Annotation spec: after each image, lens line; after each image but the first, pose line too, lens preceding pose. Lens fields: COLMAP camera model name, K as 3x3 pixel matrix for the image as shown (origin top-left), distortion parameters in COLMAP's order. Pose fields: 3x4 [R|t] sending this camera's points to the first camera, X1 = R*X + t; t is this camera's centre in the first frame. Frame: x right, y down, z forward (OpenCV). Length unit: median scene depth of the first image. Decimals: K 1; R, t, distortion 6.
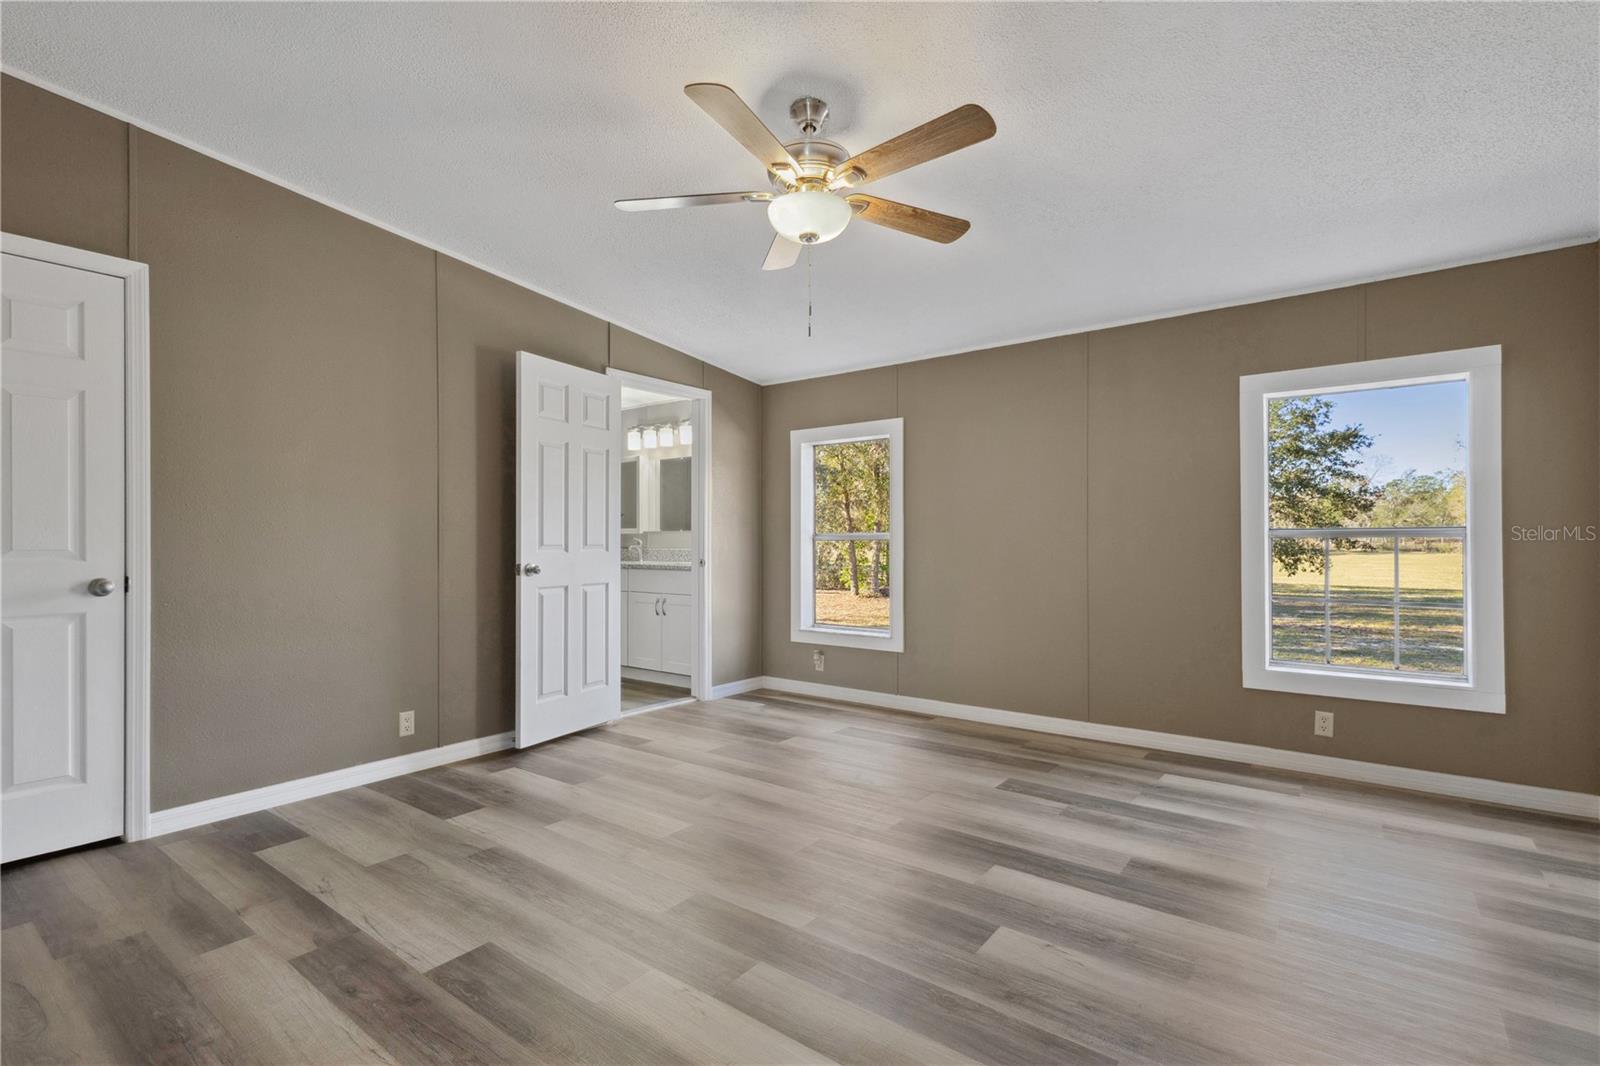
lens RADIAL K [[731.8, 0, 792.2], [0, 731.8, 542.9], [0, 0, 1]] dist [0.001389, 0.000015]
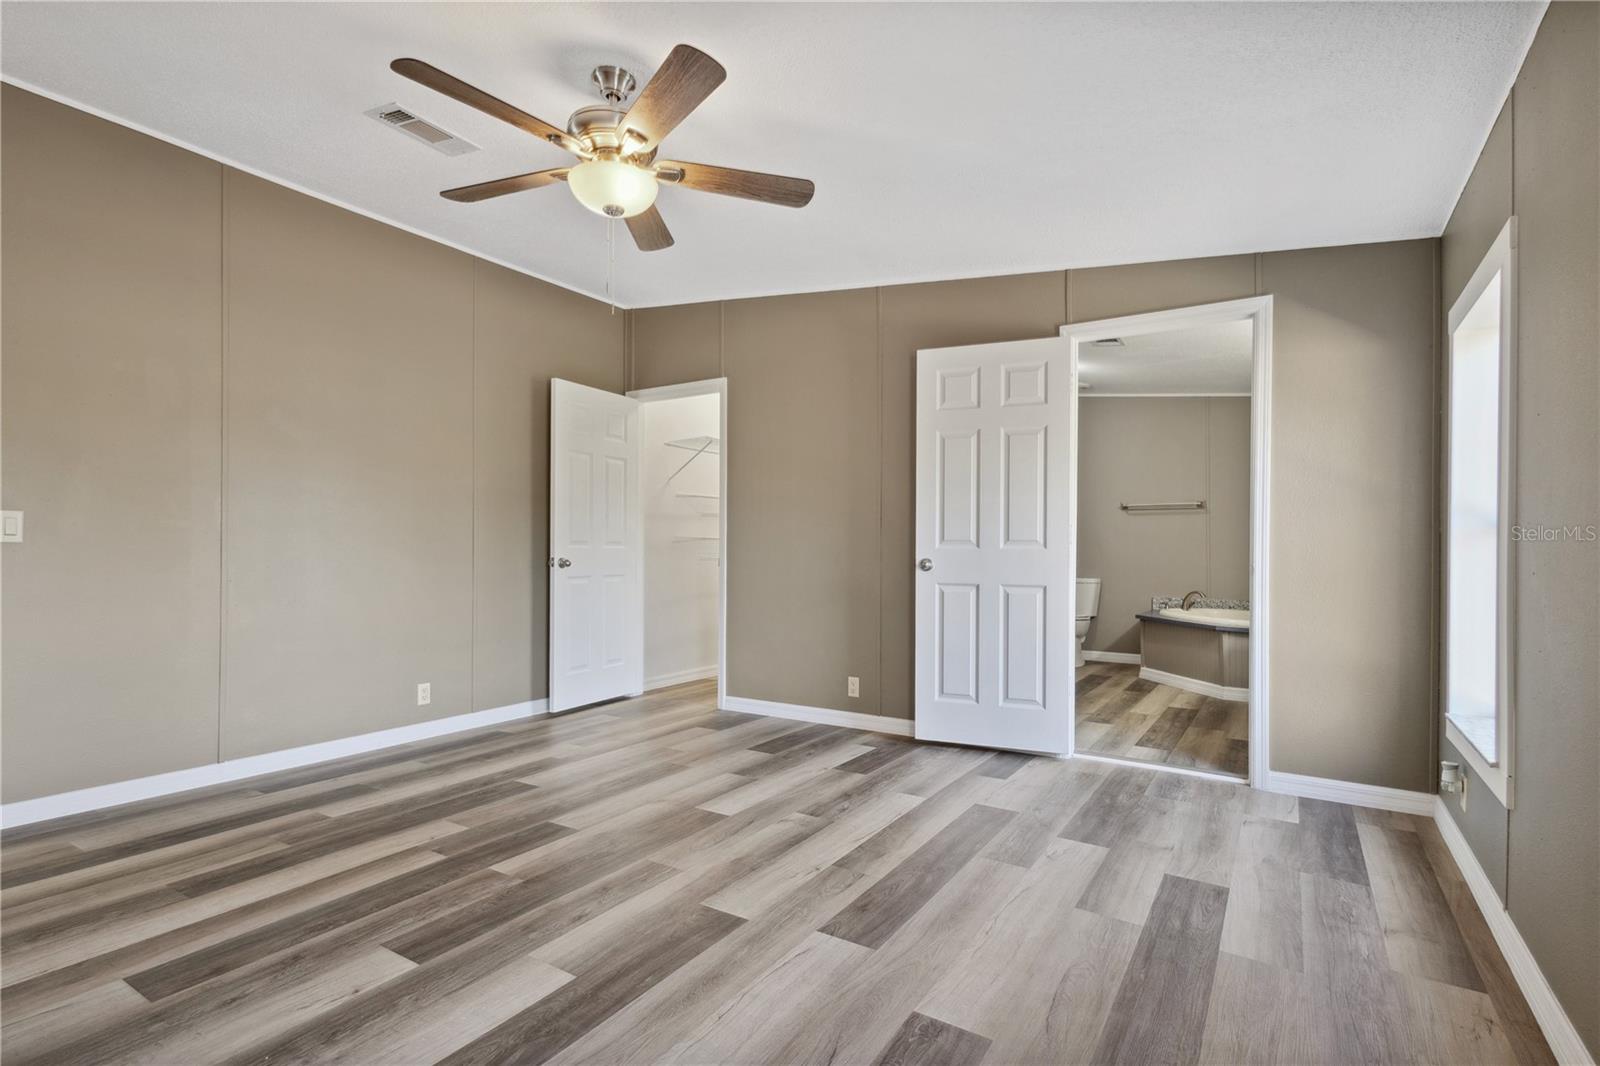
lens RADIAL K [[753.0, 0, 806.9], [0, 753.0, 555.4], [0, 0, 1]] dist [0.011248, -0.000642]
pose [[0.105884, 0.014016, -0.994280, 0.766255], [-0.004765, 0.999896, 0.013588, 0.011629], [0.994367, 0.003299, 0.105940, 0.850816]]
